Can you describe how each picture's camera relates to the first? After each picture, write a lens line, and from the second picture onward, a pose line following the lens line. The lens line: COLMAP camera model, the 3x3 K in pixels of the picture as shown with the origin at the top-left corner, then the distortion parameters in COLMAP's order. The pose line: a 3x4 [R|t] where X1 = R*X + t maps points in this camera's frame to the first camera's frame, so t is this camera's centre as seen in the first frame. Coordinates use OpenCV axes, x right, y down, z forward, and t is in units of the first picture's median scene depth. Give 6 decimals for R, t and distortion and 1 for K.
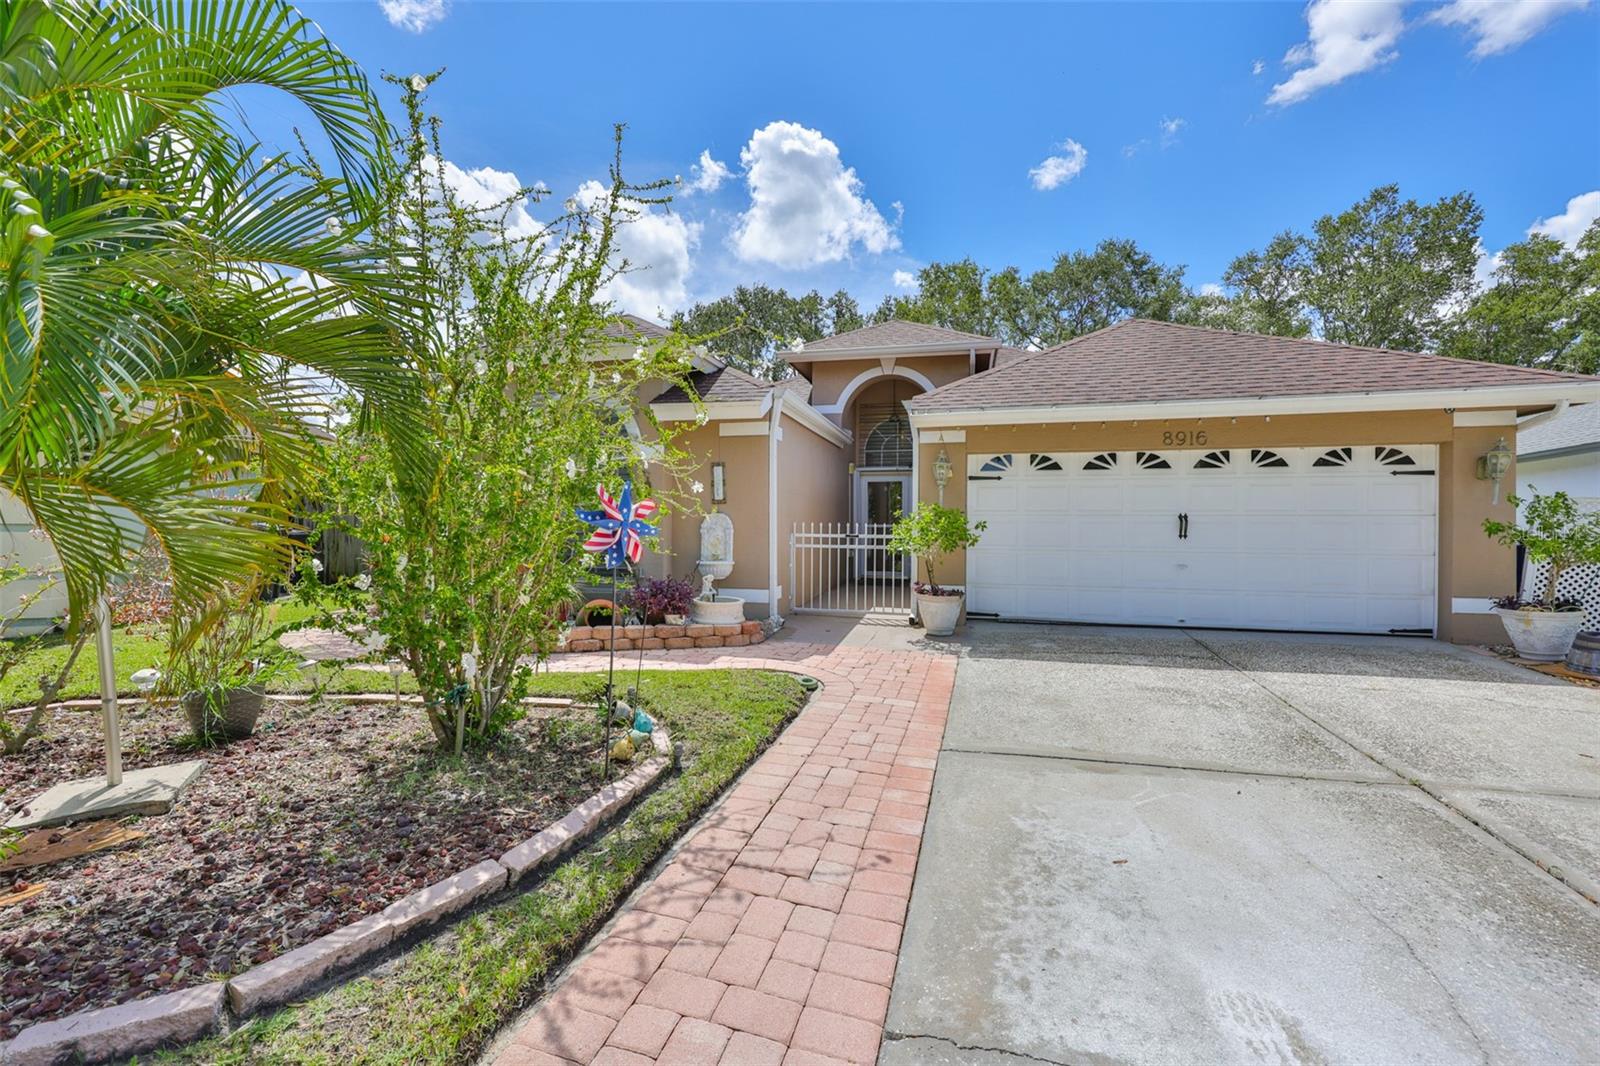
lens RADIAL K [[676.7, 0, 803.0], [0, 676.7, 533.9], [0, 0, 1]] dist [-0.001550, -0.000046]
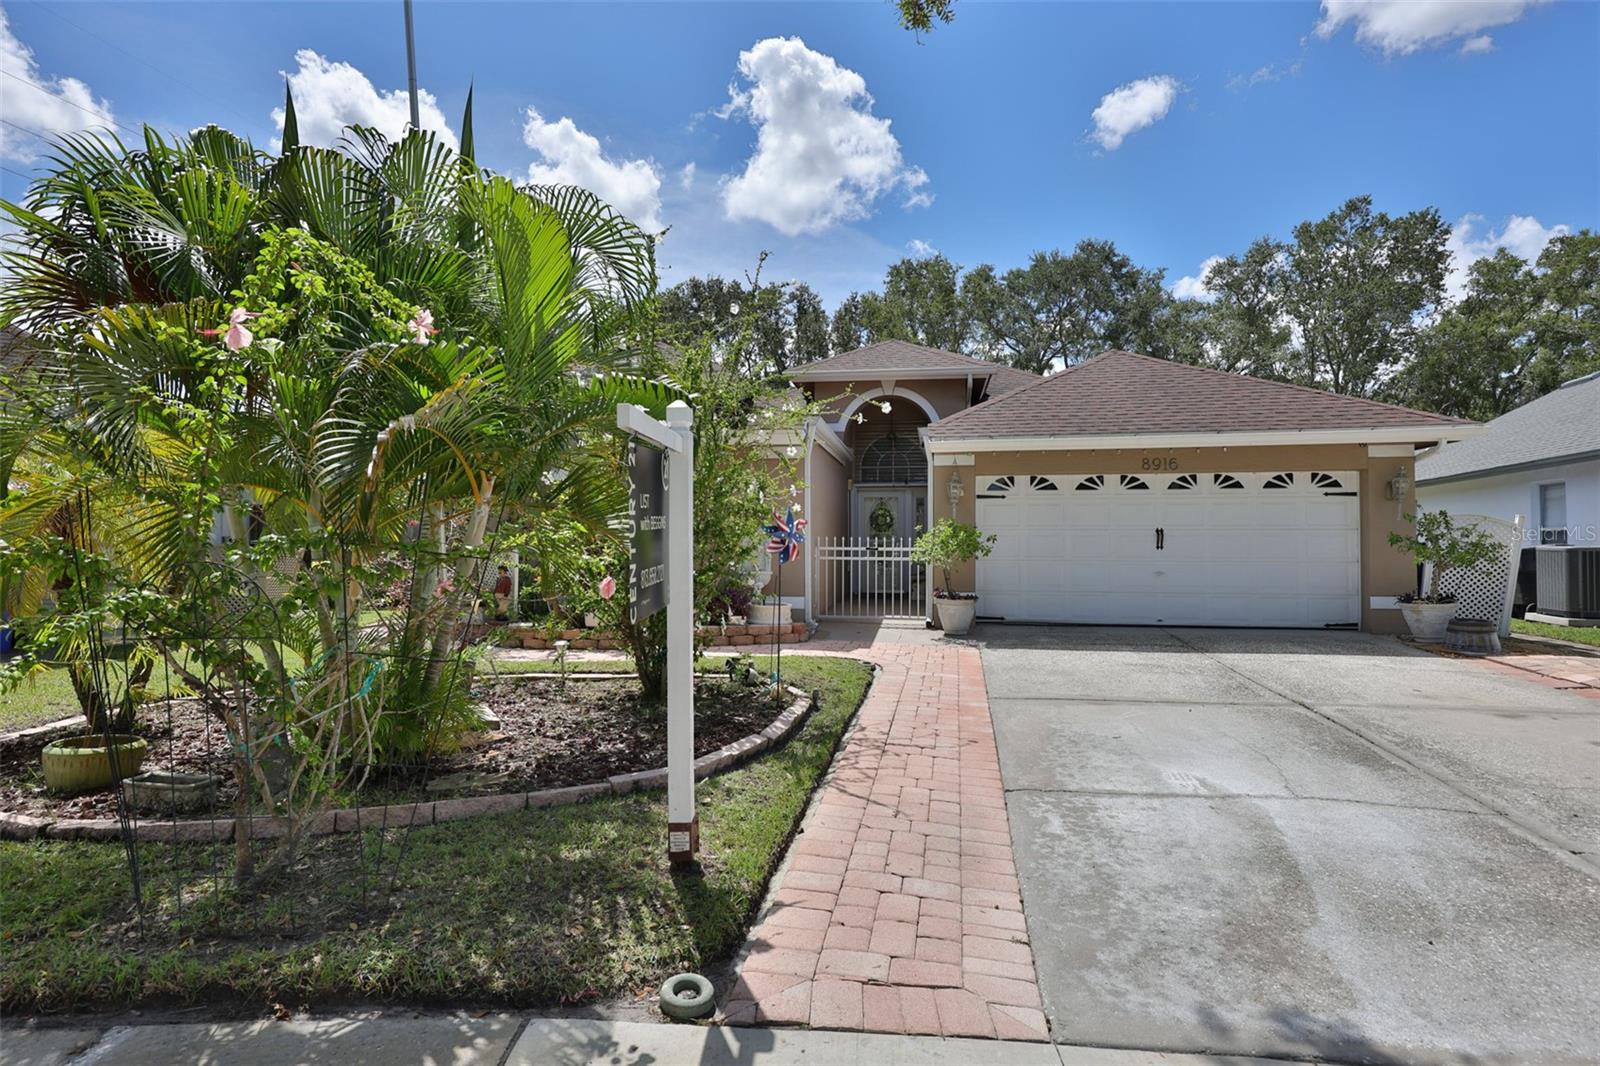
lens RADIAL K [[812.0, 0, 800.0], [0, 812.0, 533.0], [0, 0, 1]] dist [-0.002832, 0.000351]
pose [[0.996483, -0.001547, 0.083786, -0.162511], [0.003749, 0.999651, -0.026137, 0.011854], [-0.083716, 0.026359, 0.996141, -0.320963]]
